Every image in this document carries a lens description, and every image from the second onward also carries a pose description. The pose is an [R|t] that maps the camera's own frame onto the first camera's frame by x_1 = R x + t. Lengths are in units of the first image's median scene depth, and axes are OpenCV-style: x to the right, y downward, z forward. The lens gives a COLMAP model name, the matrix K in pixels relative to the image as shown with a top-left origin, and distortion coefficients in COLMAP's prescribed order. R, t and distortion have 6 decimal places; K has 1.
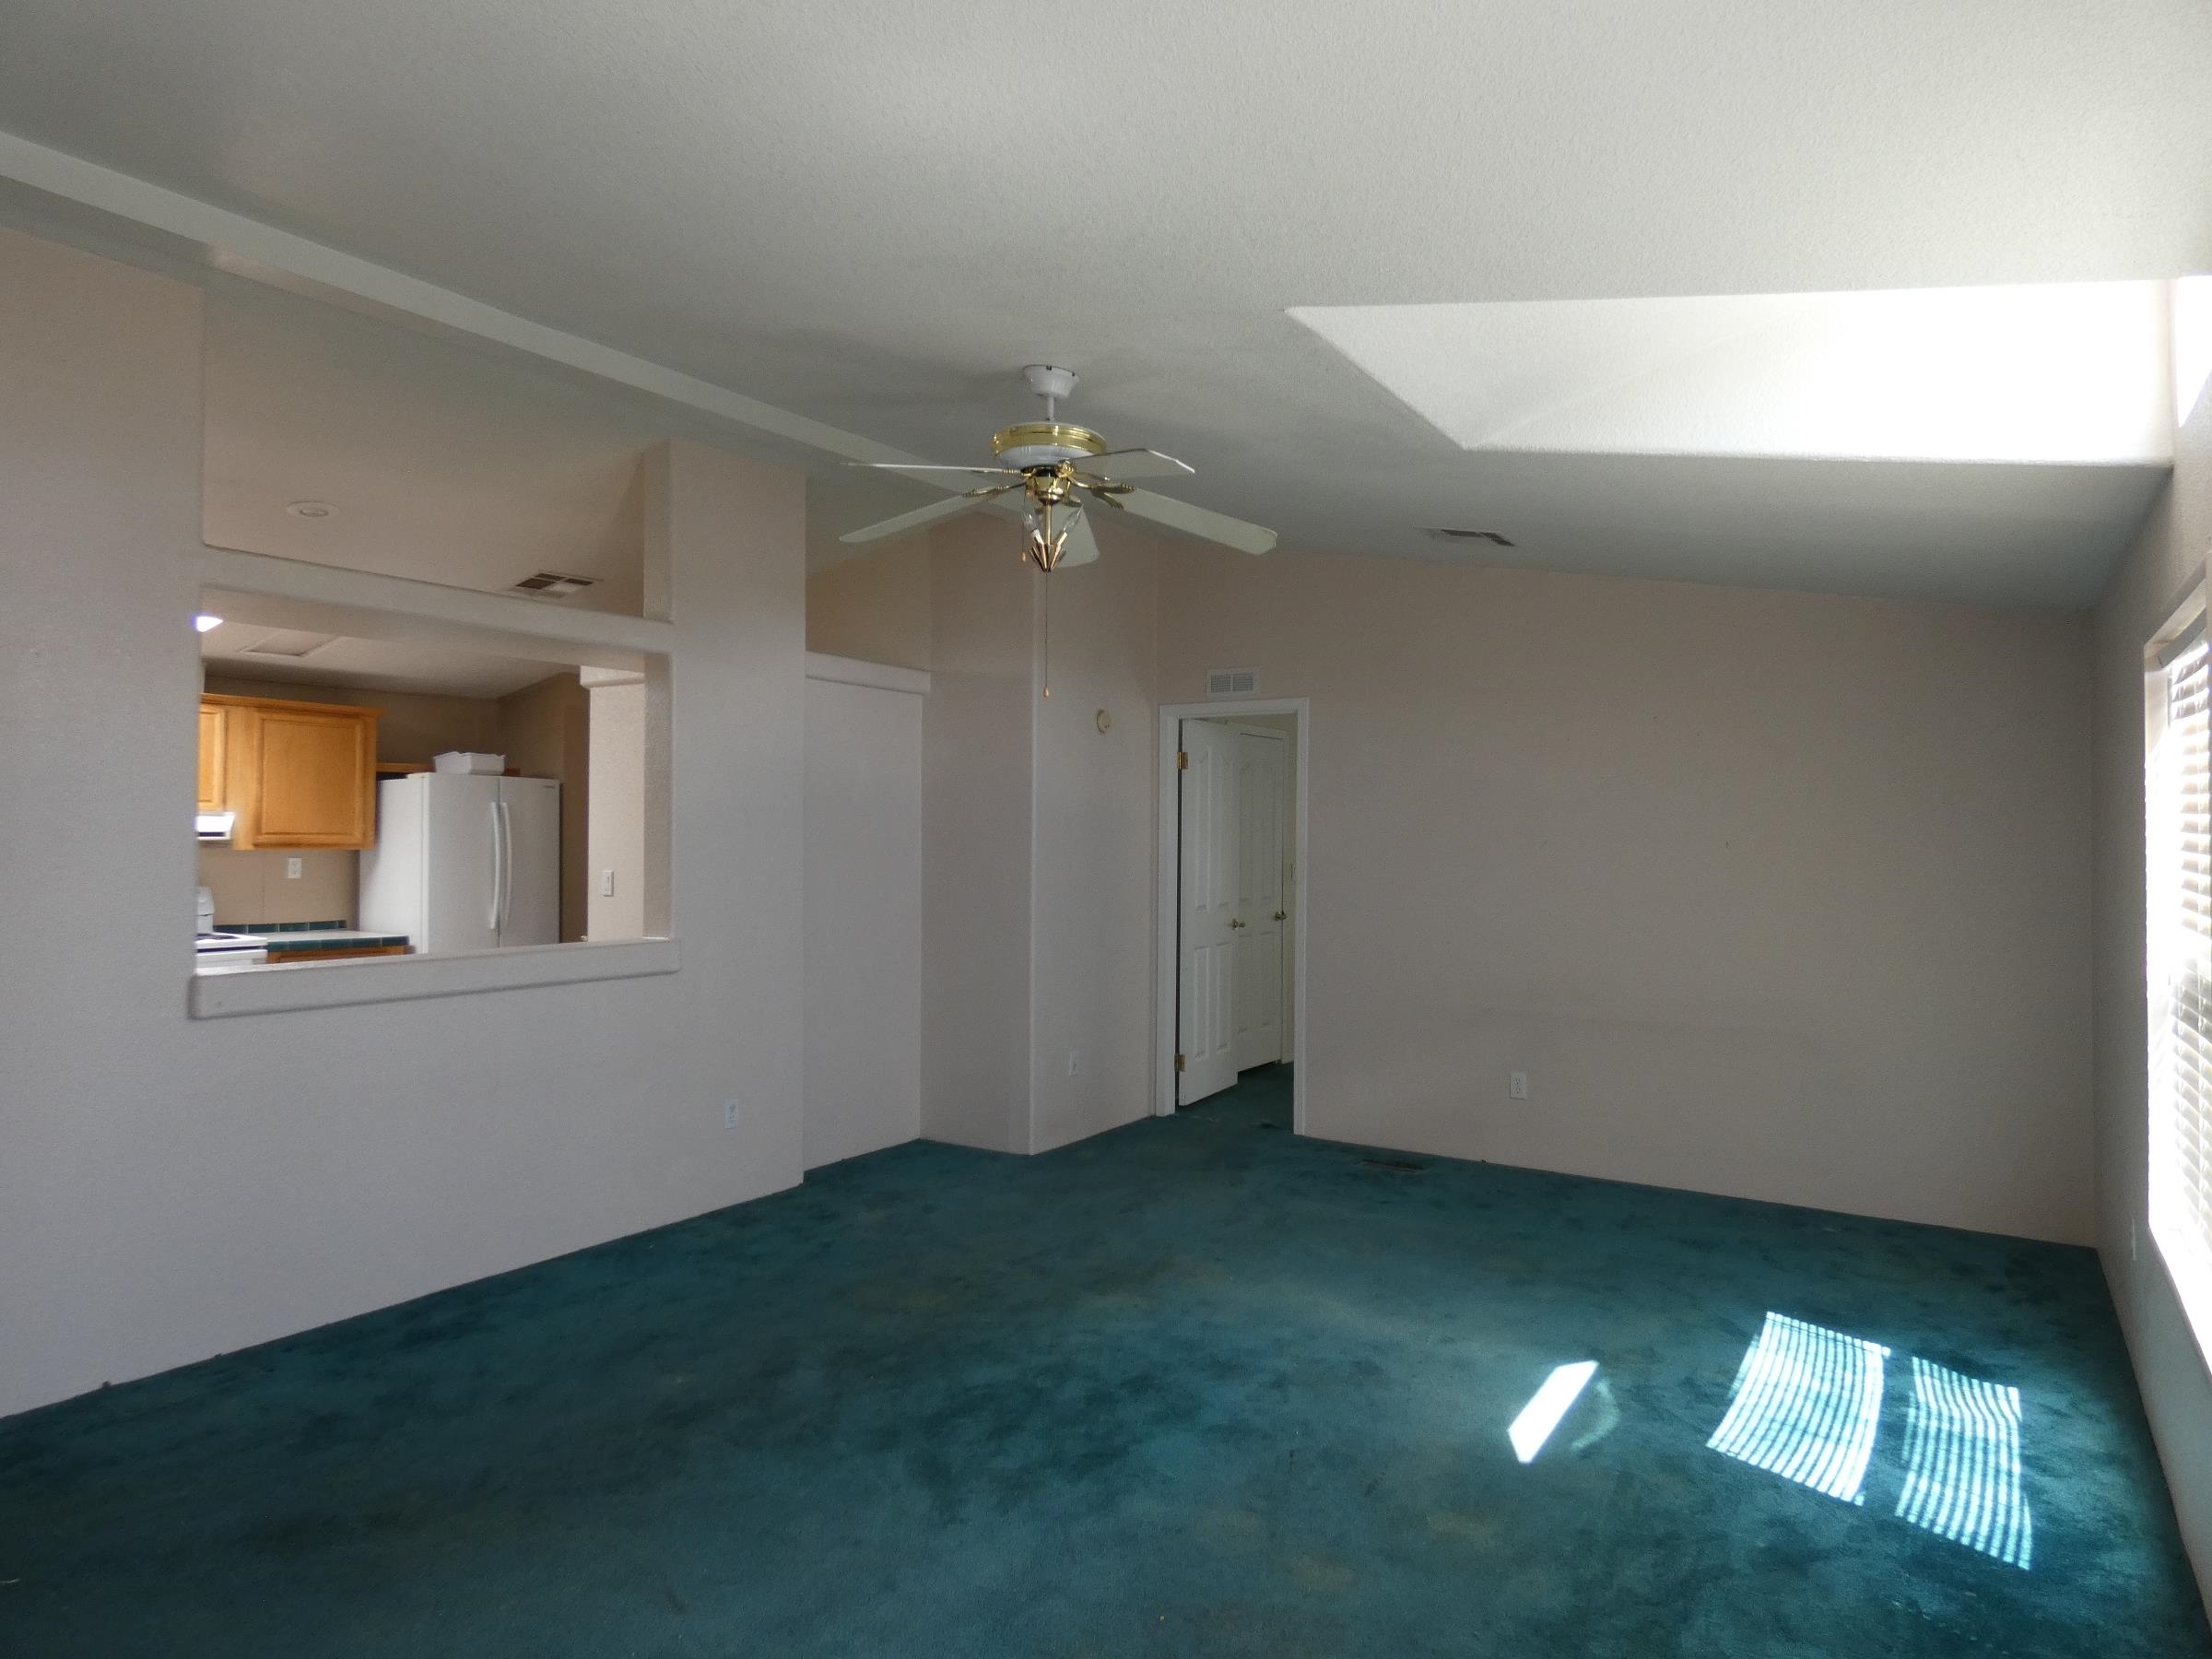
lens RADIAL K [[1333.3, 0, 1113.9], [0, 1333.3, 826.2], [0, 0, 1]] dist [-0.001612, 0.000591]
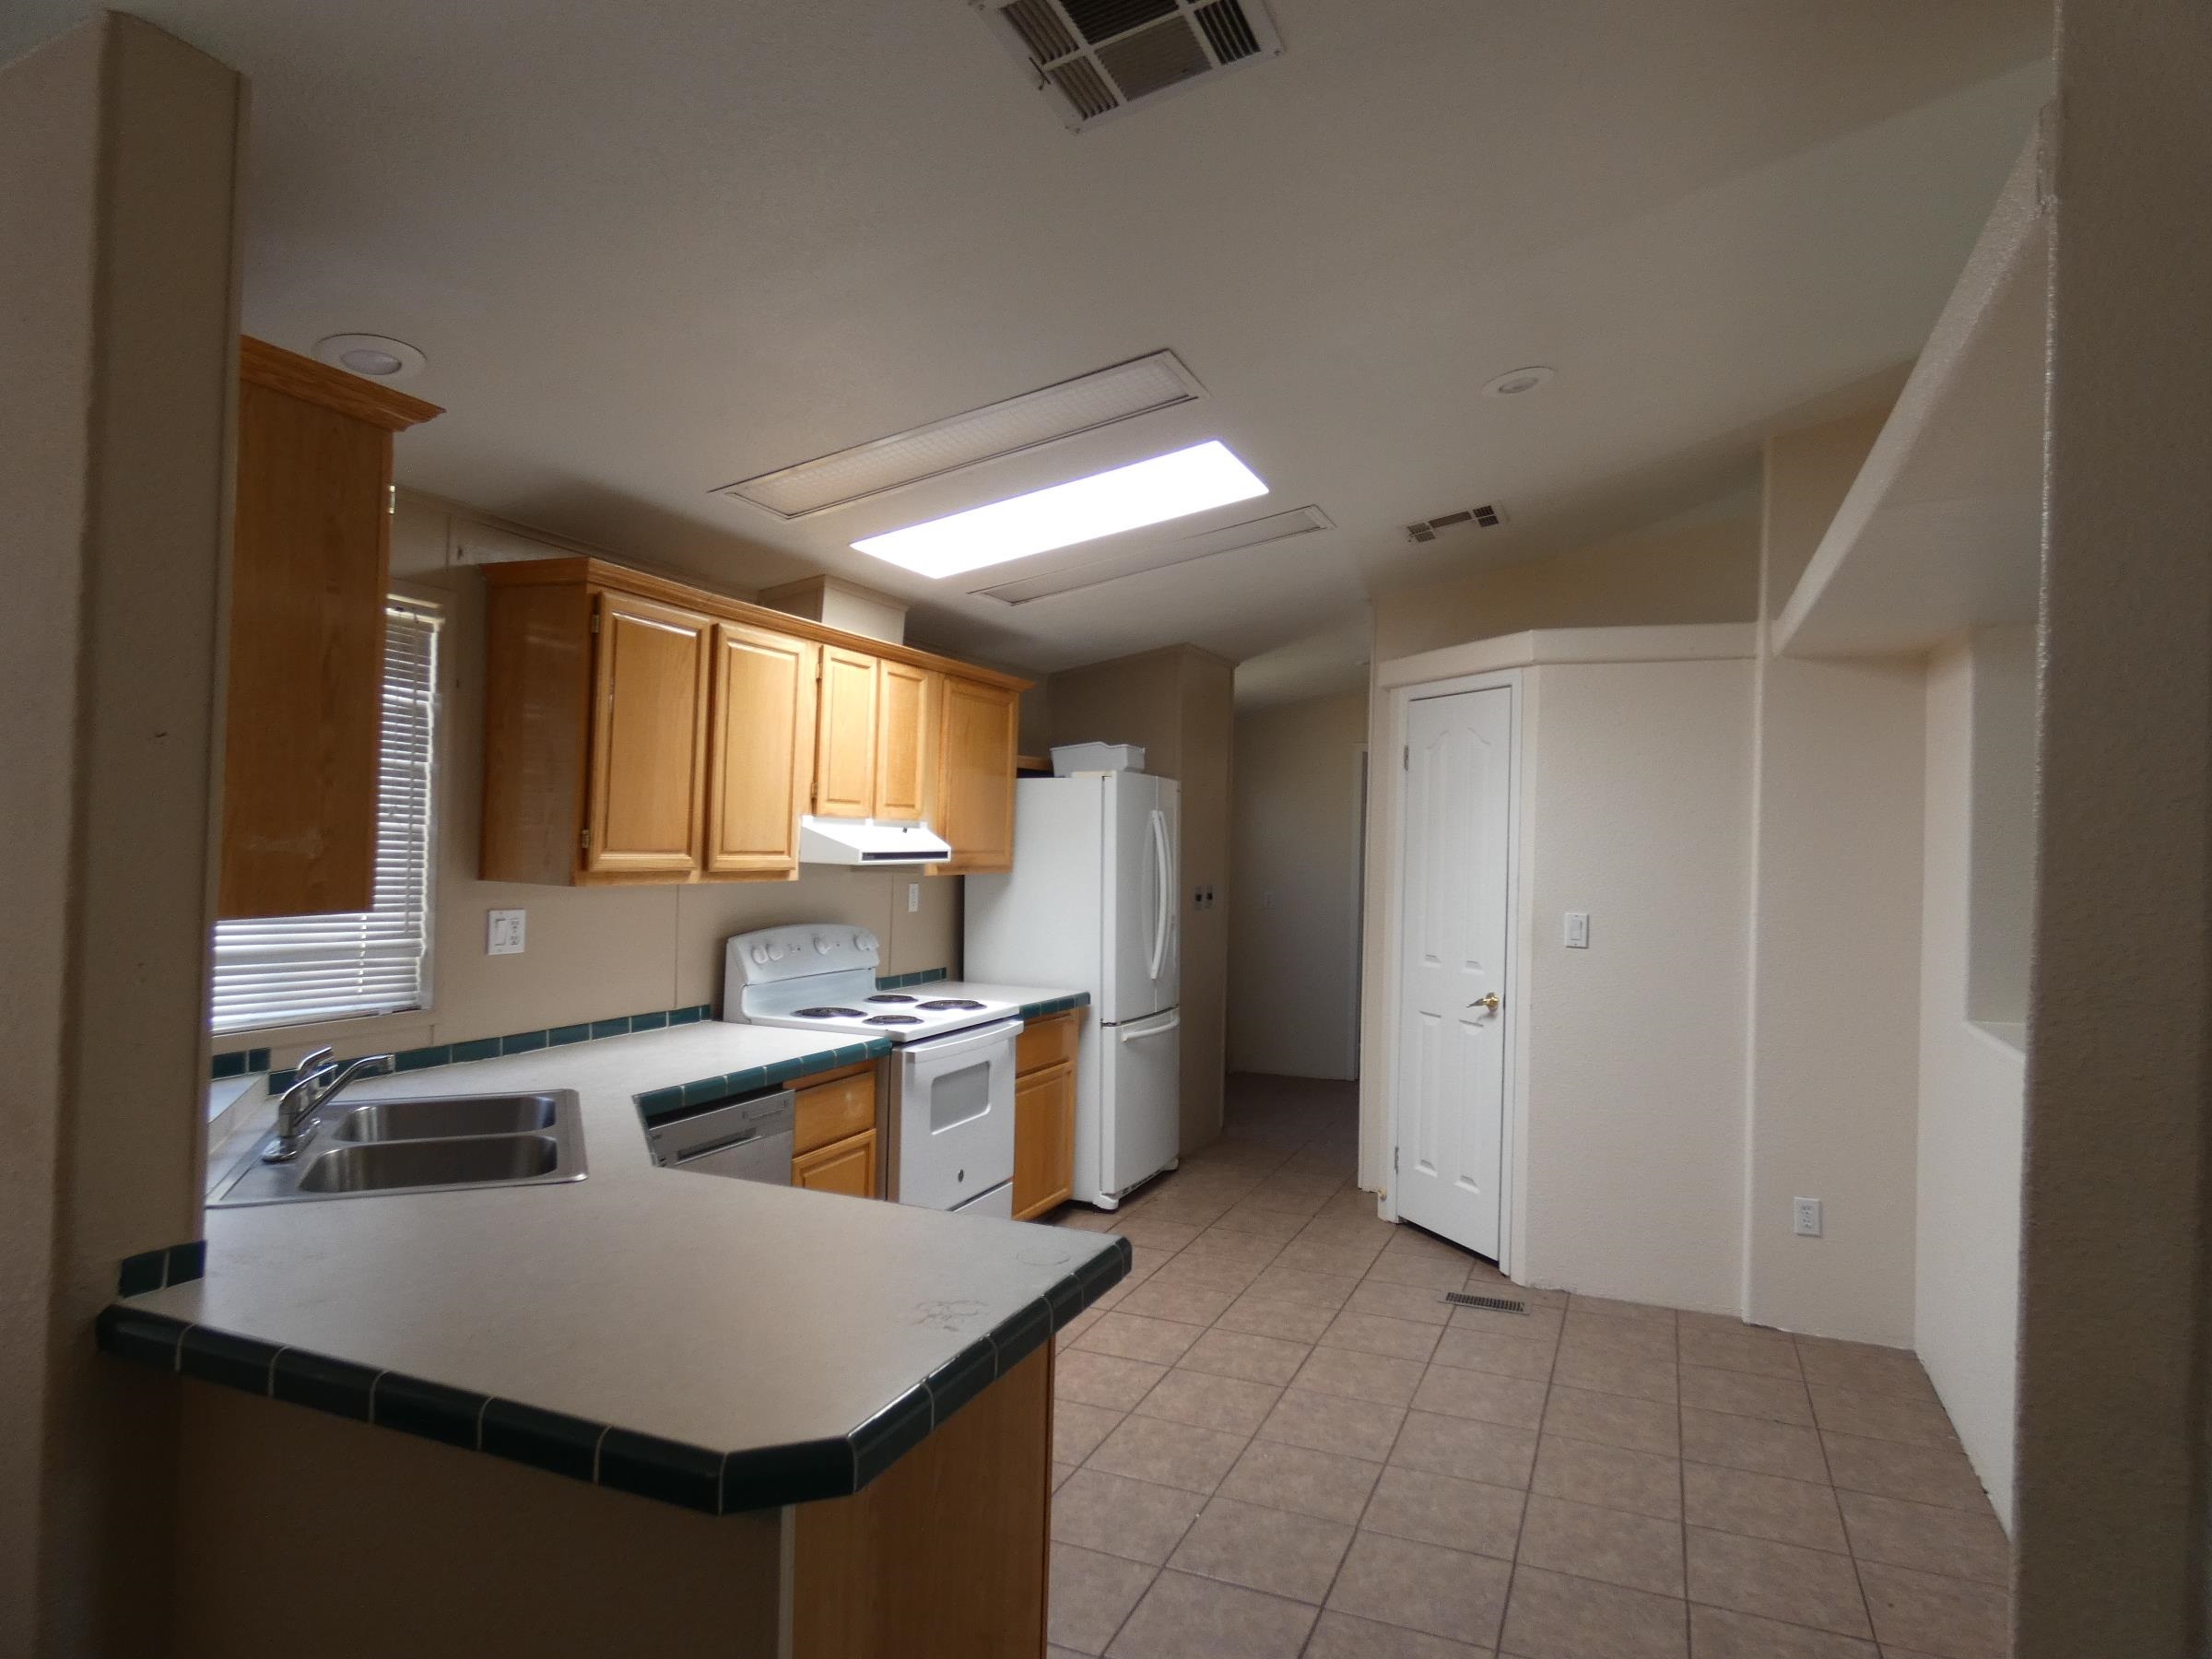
lens RADIAL K [[1333.3, 0, 1113.9], [0, 1333.3, 826.2], [0, 0, 1]] dist [-0.001612, 0.000591]
pose [[0.982607, 0.015131, 0.185079, -0.674853], [-0.015528, 0.999879, 0.000697, -0.010011], [-0.185046, -0.003559, 0.982723, 0.283746]]
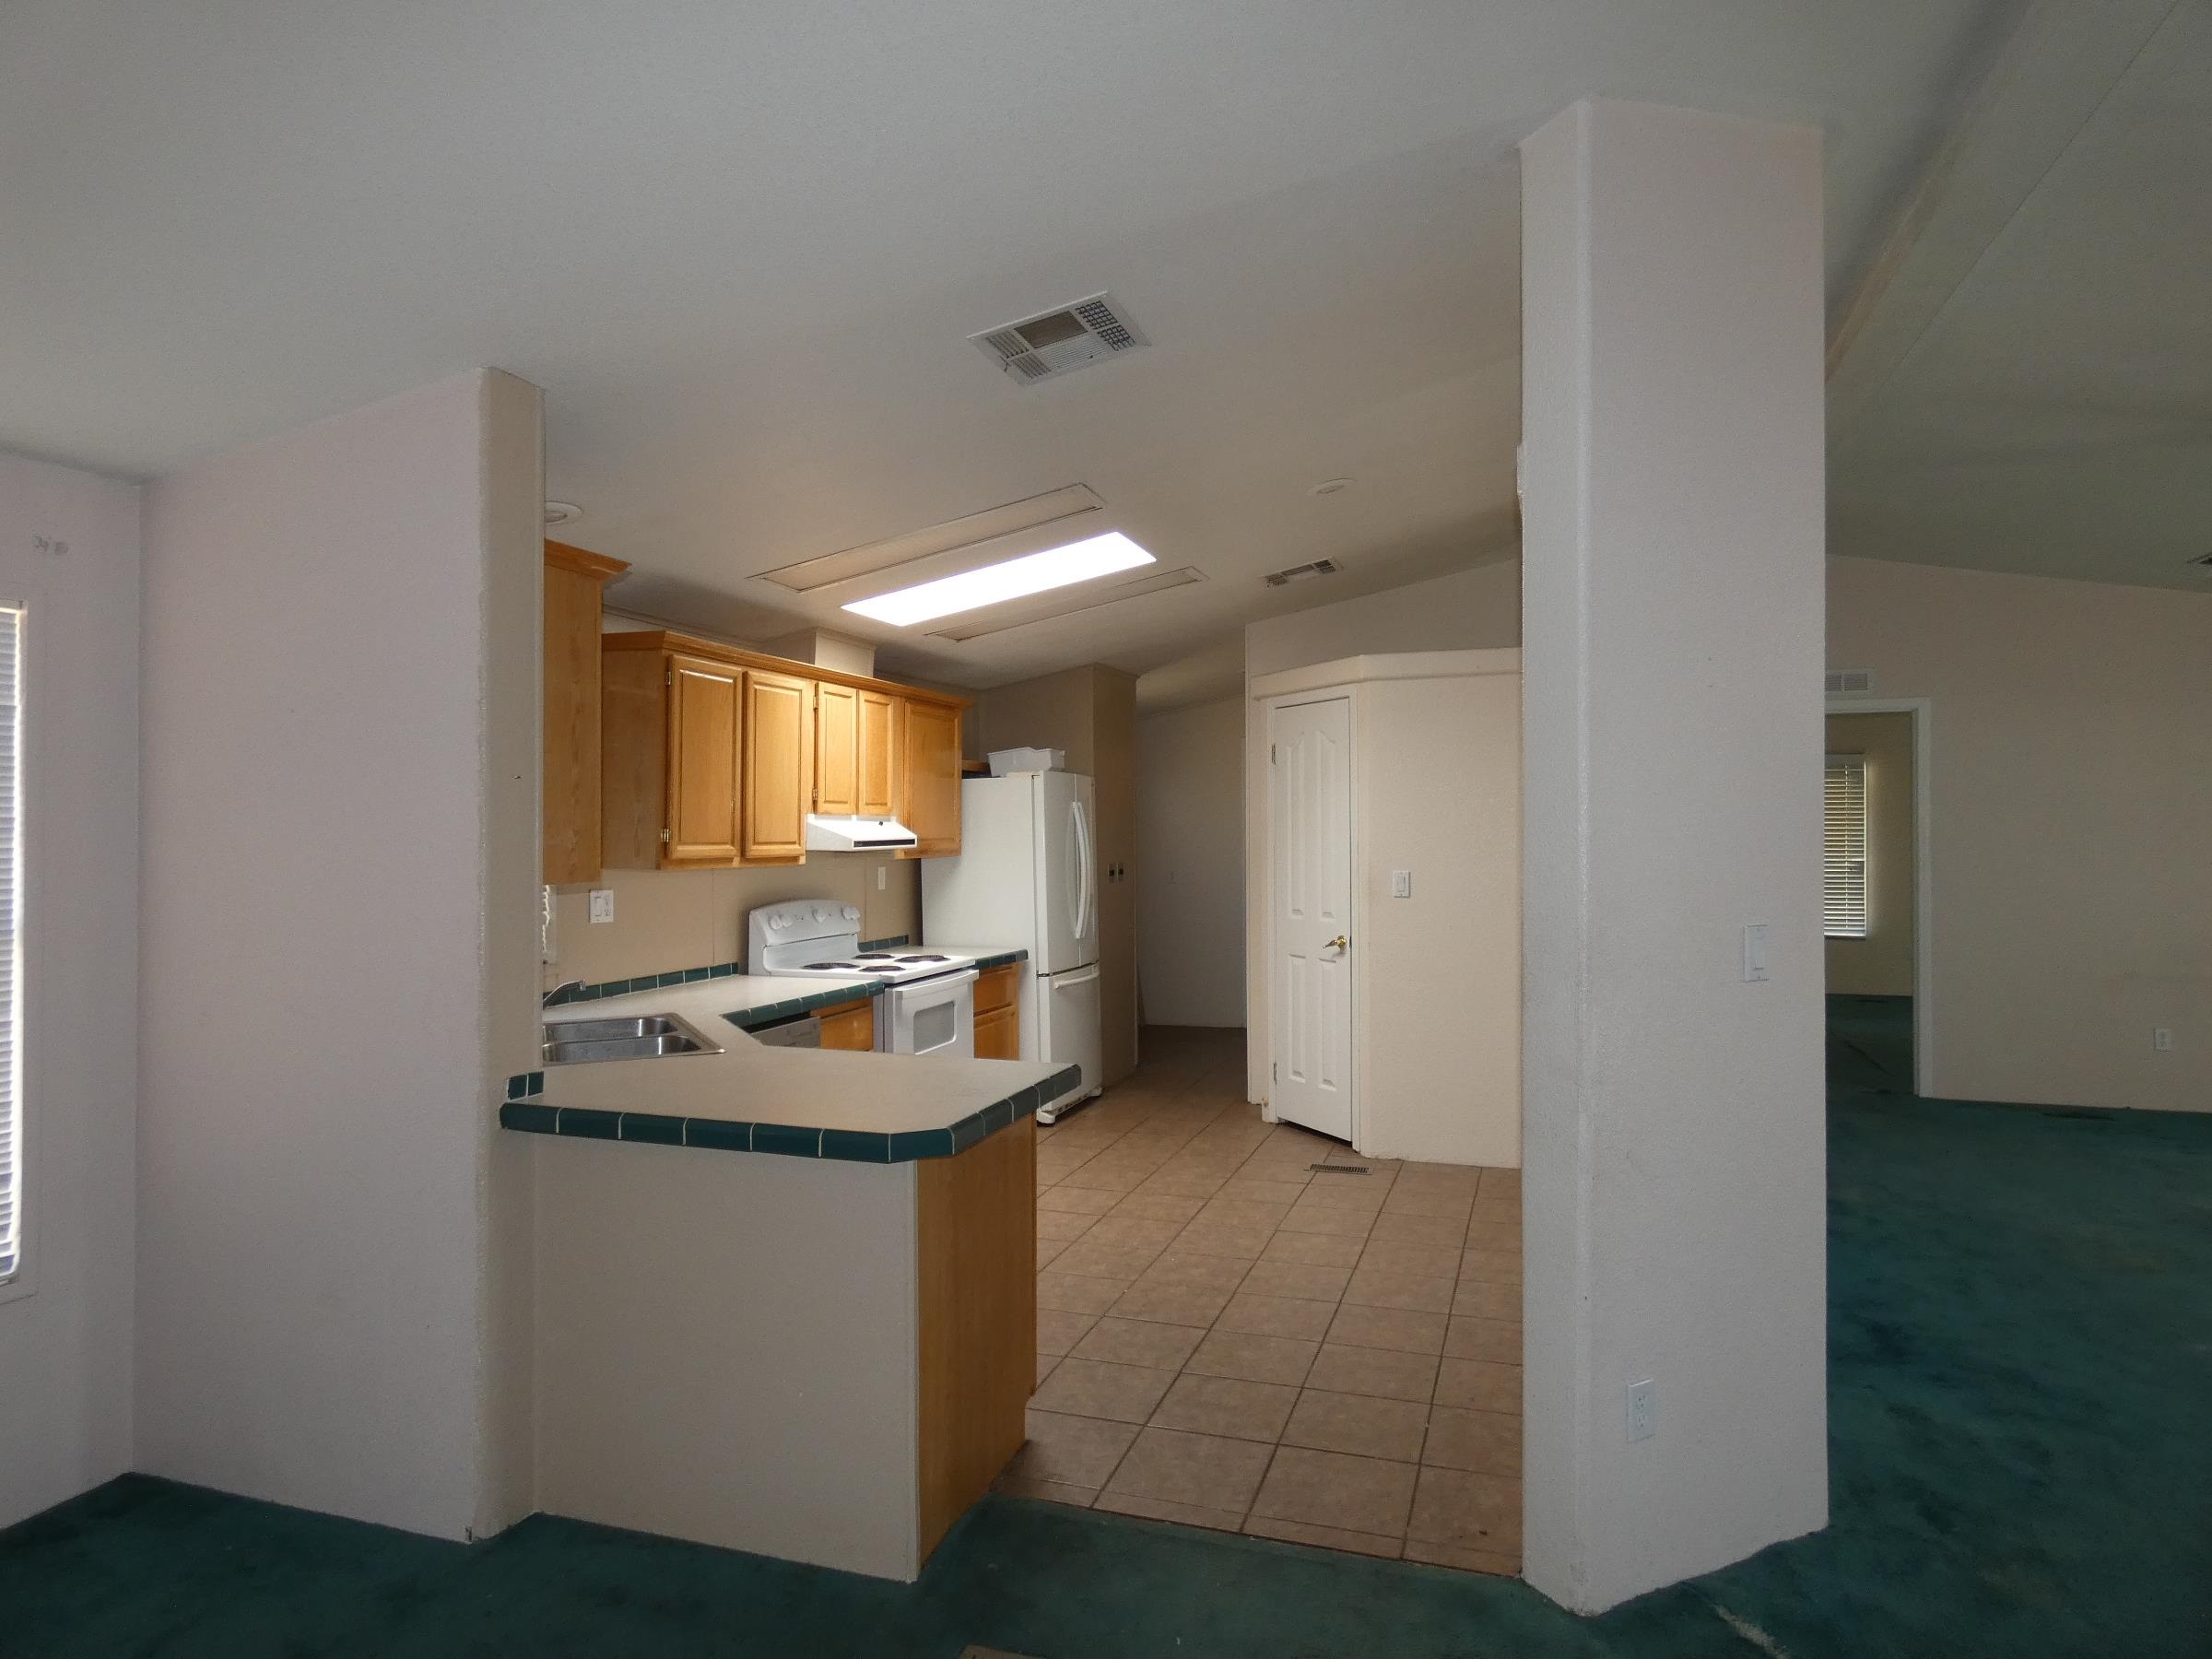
lens RADIAL K [[1333.3, 0, 1113.9], [0, 1333.3, 826.2], [0, 0, 1]] dist [-0.001612, 0.000591]
pose [[0.967732, -0.016074, 0.251469, -0.722828], [0.014554, 0.999863, 0.007904, -0.008622], [-0.251561, -0.003990, 0.967833, 0.104052]]
